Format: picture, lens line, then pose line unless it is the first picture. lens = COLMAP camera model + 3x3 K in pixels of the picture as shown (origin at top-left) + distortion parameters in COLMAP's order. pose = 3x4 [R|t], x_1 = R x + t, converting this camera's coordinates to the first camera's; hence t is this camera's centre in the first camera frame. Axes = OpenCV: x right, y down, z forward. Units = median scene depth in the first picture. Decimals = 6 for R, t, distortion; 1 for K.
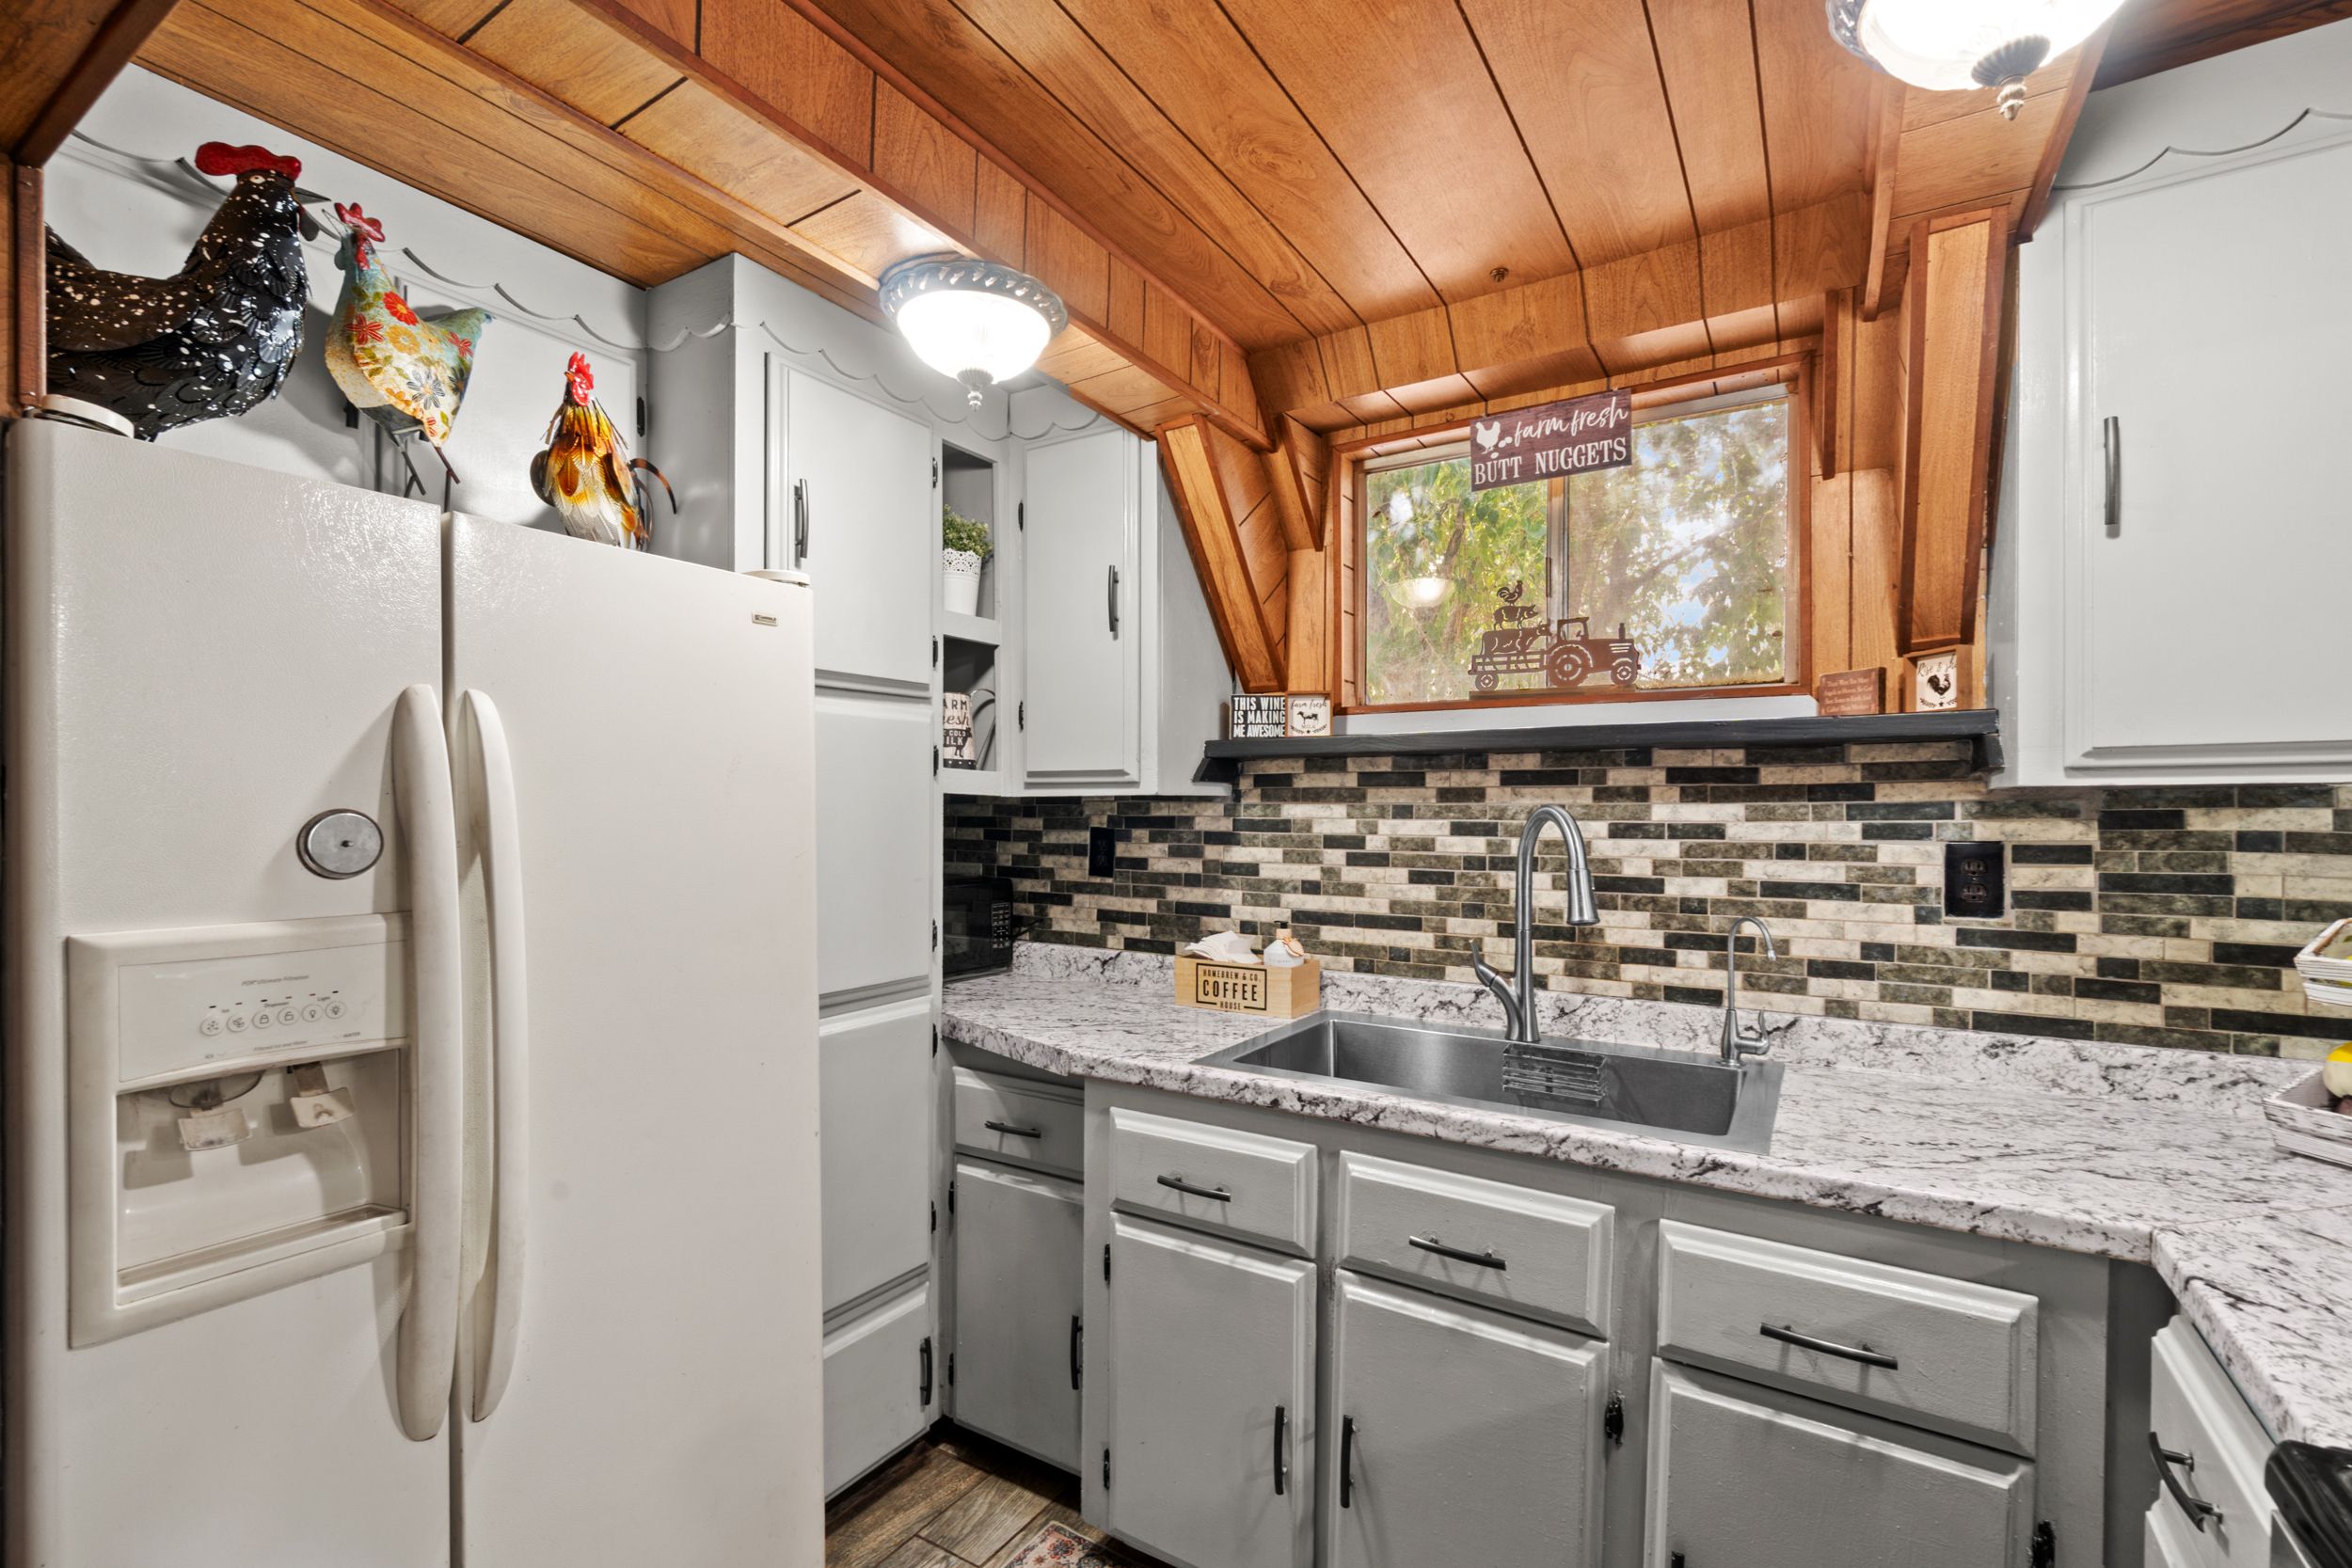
lens RADIAL K [[1031.5, 0, 1185.9], [0, 1031.5, 799.9], [0, 0, 1]] dist [-0.002642, 0.000267]
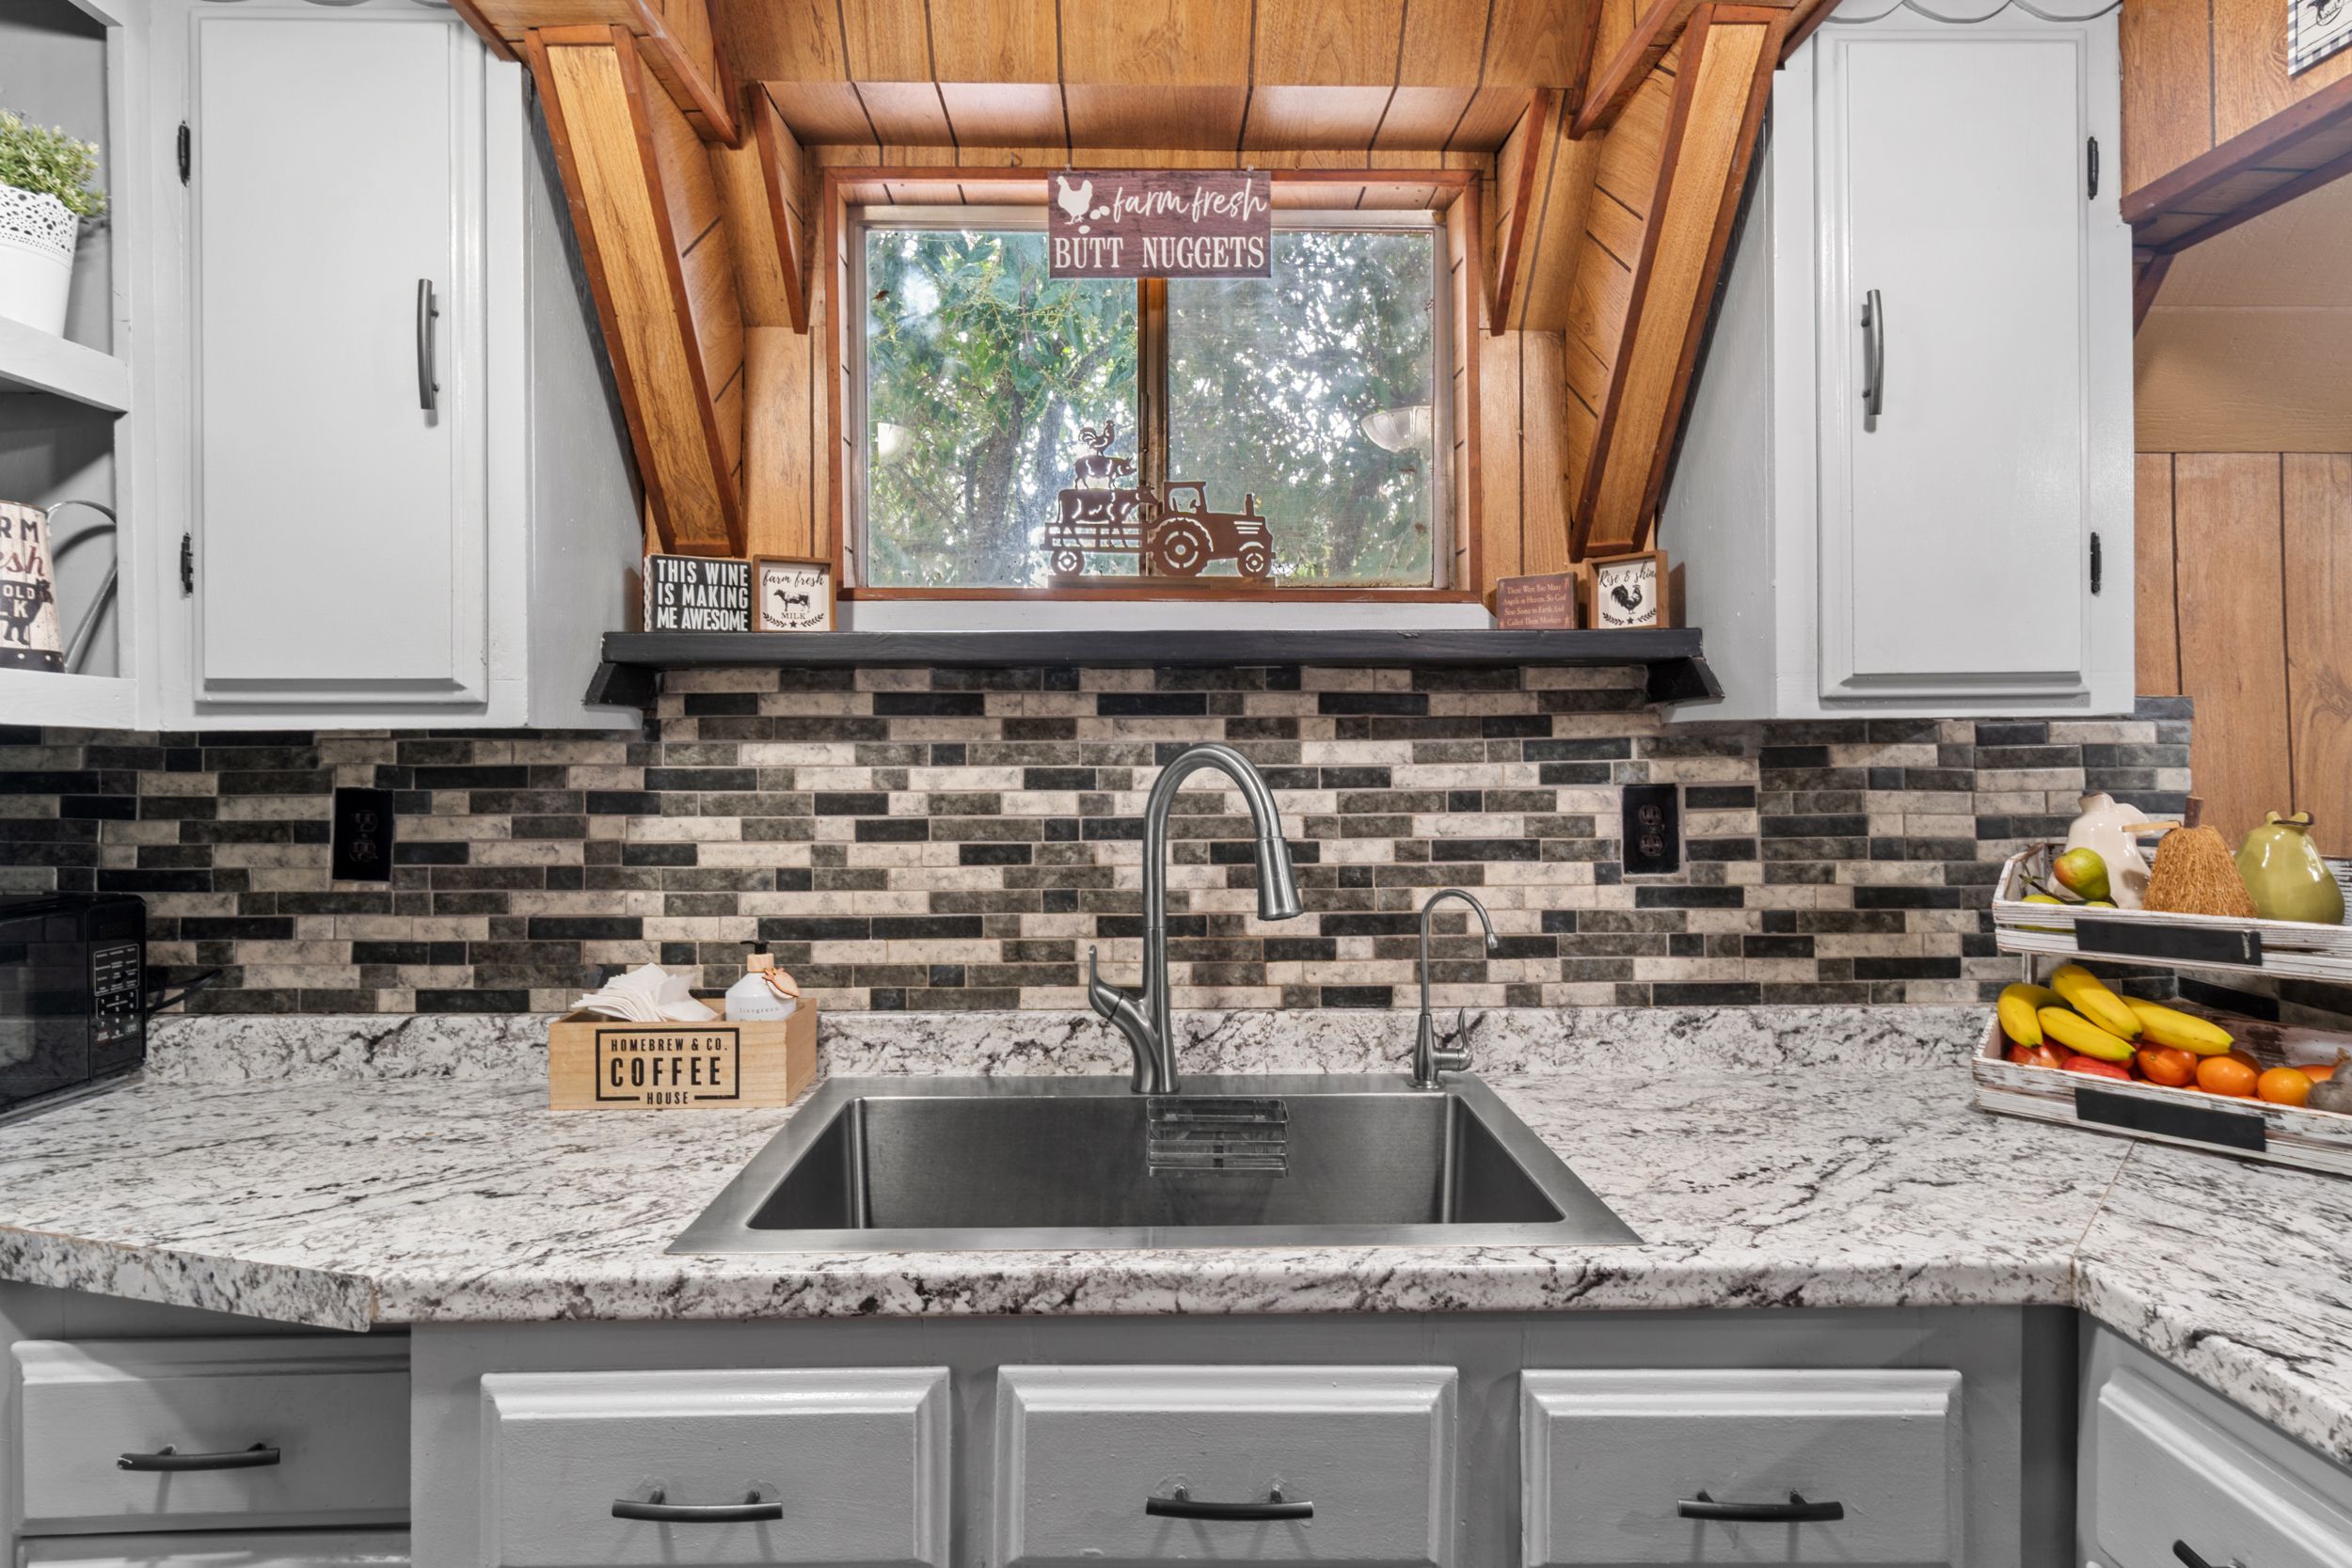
lens RADIAL K [[1231.9, 0, 1171.8], [0, 1231.9, 738.5], [0, 0, 1]] dist [0.002019, -0.002061]
pose [[0.836733, -0.002909, 0.547603, -0.104866], [0.001137, 0.999993, 0.003574, -0.001296], [-0.547609, -0.002368, 0.836731, 0.305370]]
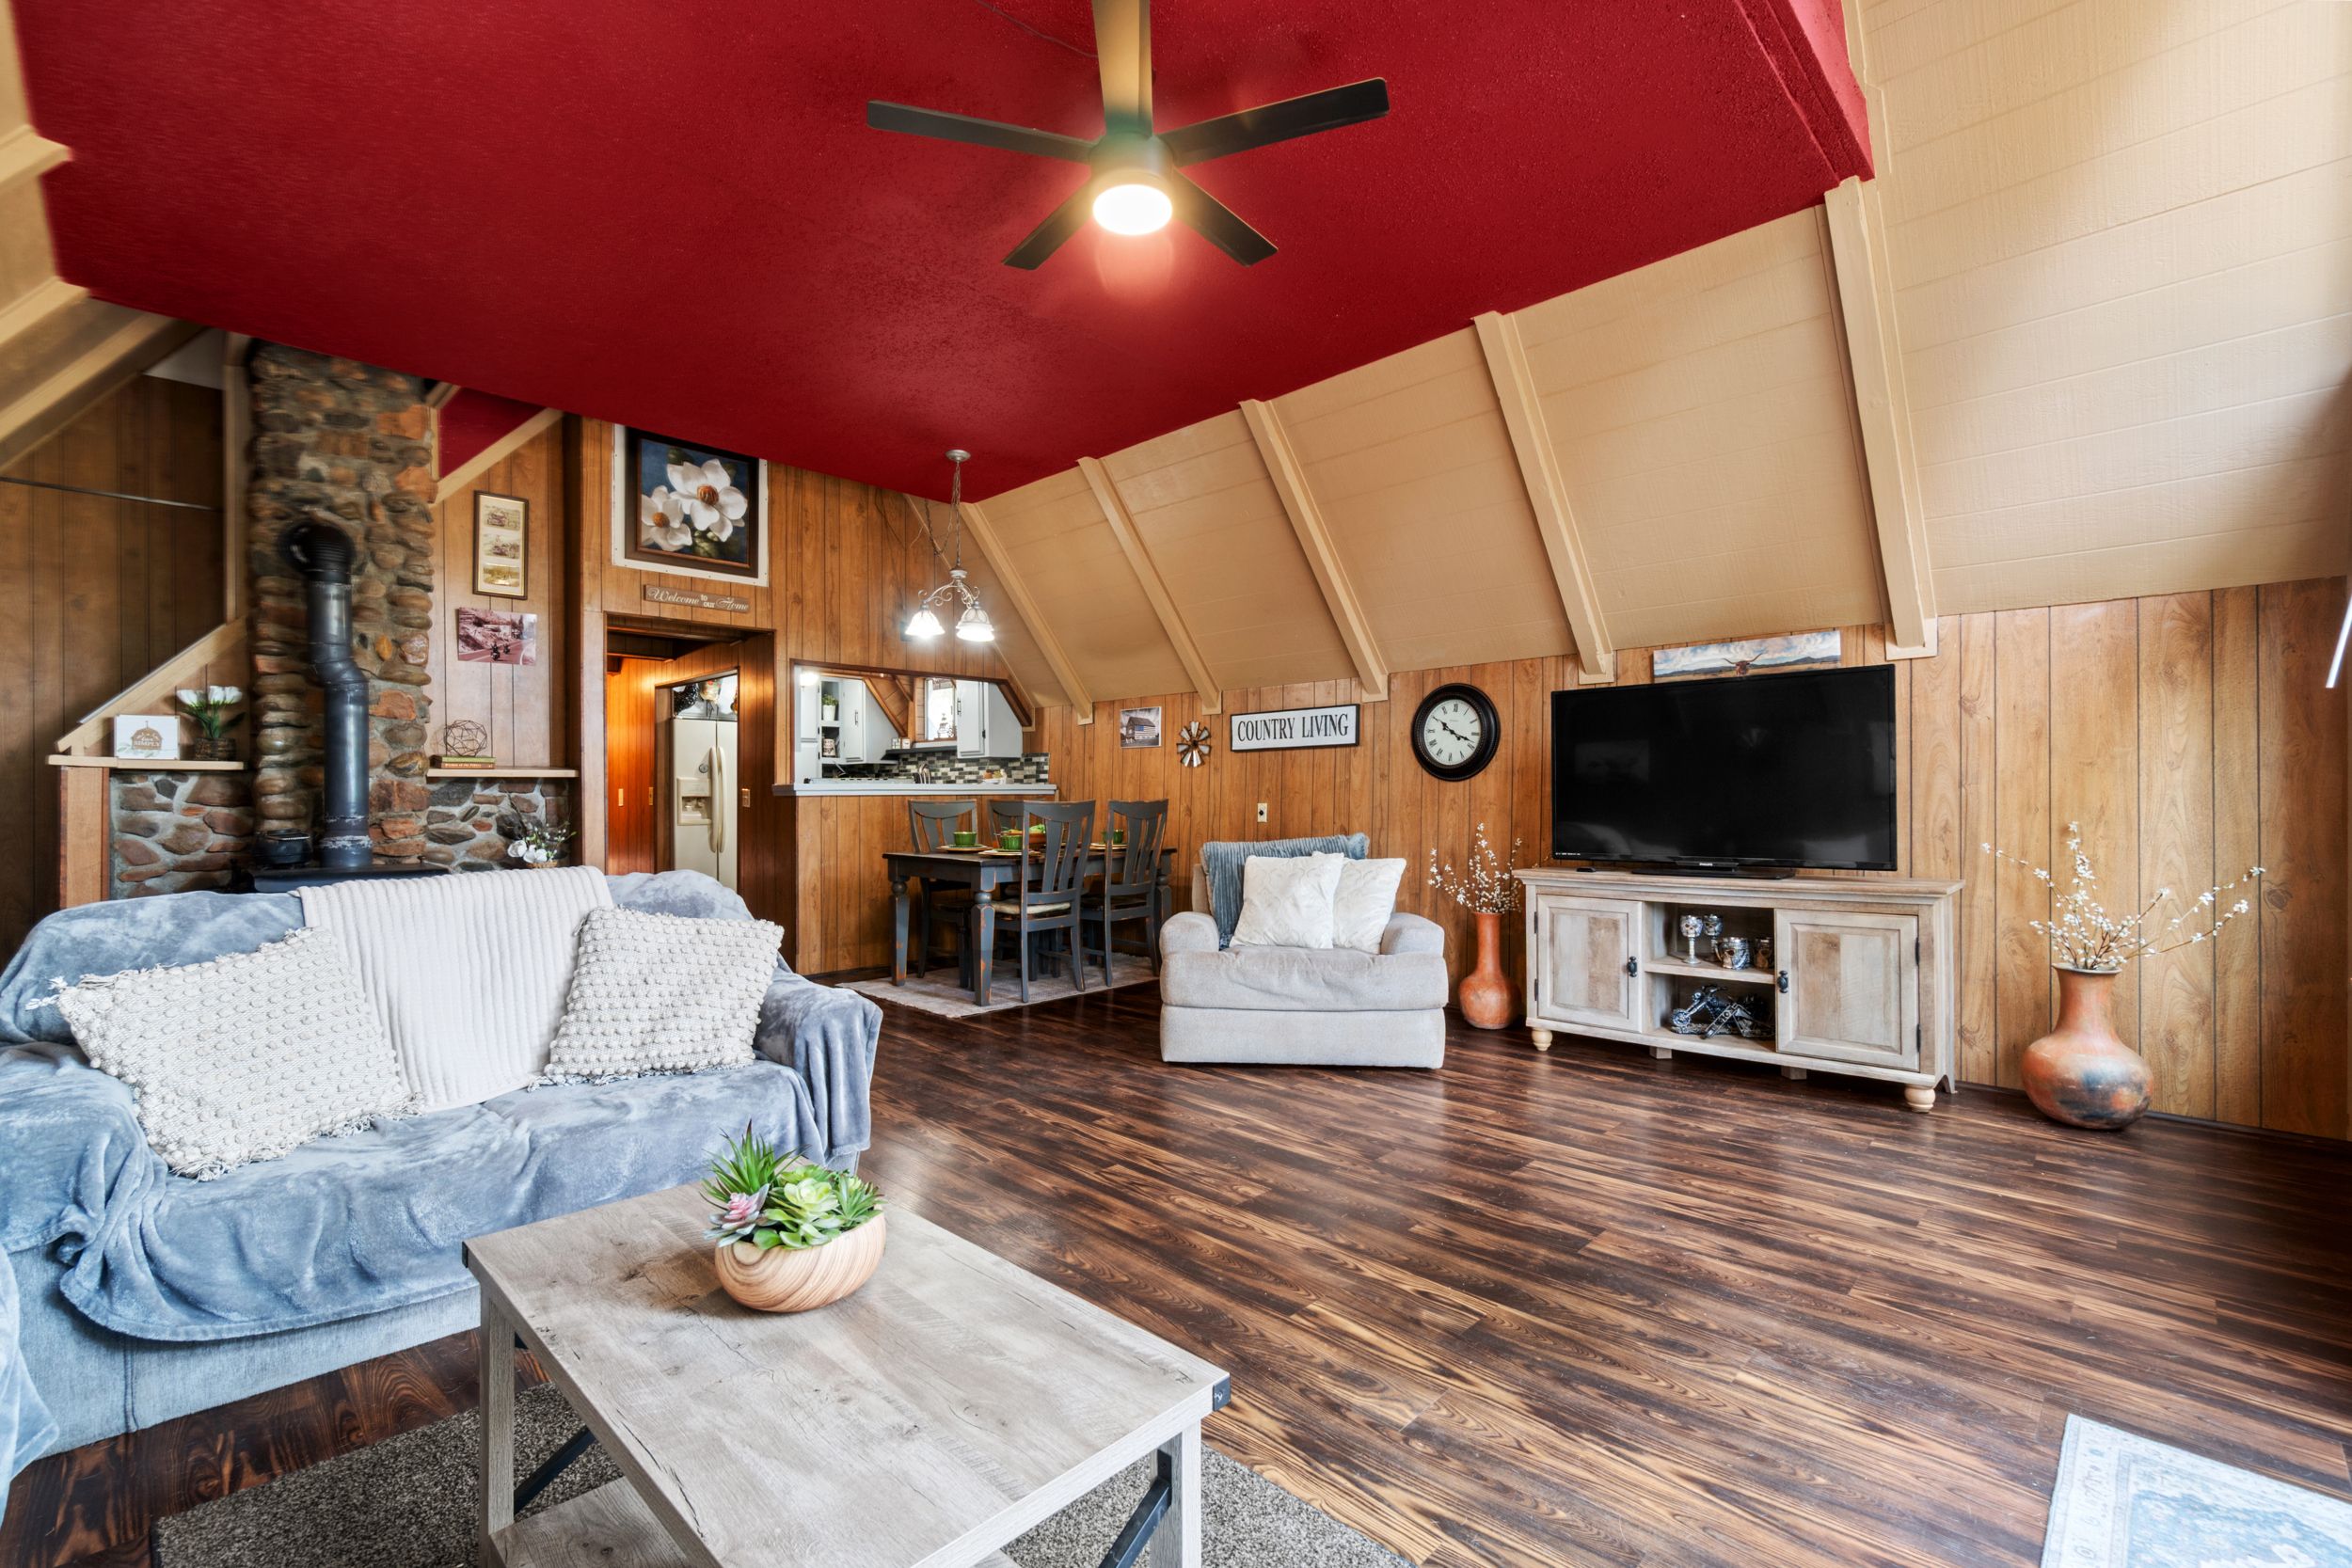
lens RADIAL K [[1031.5, 0, 1185.9], [0, 1031.5, 799.9], [0, 0, 1]] dist [-0.002642, 0.000267]
pose [[0.978874, 0.000639, -0.204466, 2.287656], [0.000933, 0.999971, 0.007594, 0.125213], [0.204465, -0.007625, 0.978844, -3.103937]]
